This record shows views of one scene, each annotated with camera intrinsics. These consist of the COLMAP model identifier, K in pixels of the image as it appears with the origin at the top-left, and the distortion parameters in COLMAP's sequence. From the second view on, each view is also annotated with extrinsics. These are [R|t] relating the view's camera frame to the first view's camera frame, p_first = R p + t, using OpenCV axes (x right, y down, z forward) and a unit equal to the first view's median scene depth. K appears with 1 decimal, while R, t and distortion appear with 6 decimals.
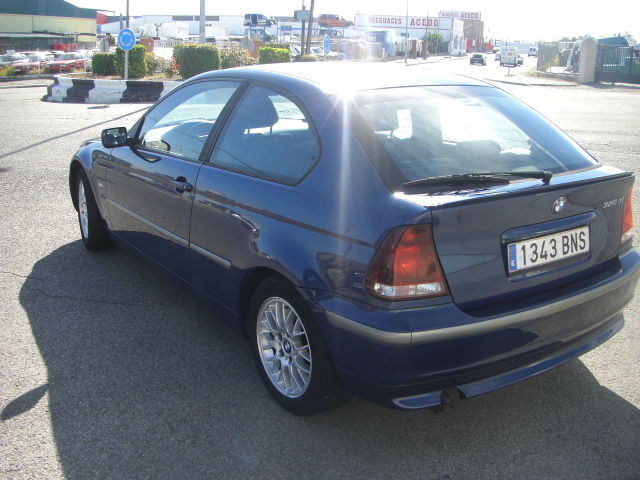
lens RADIAL K [[775.7, 0, 320.0], [0, 775.7, 240.0], [0, 0, 1]] dist [-0.192537, 0.055786]
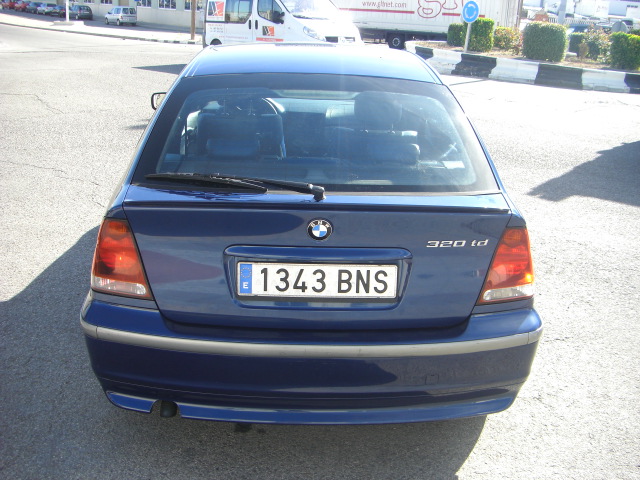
lens RADIAL K [[775.7, 0, 320.0], [0, 775.7, 240.0], [0, 0, 1]] dist [-0.192537, 0.055786]
pose [[0.826895, 0.191555, -0.528726, 0.726933], [-0.173055, 0.981250, 0.084855, -0.101296], [0.535067, 0.021333, 0.844540, 0.299639]]
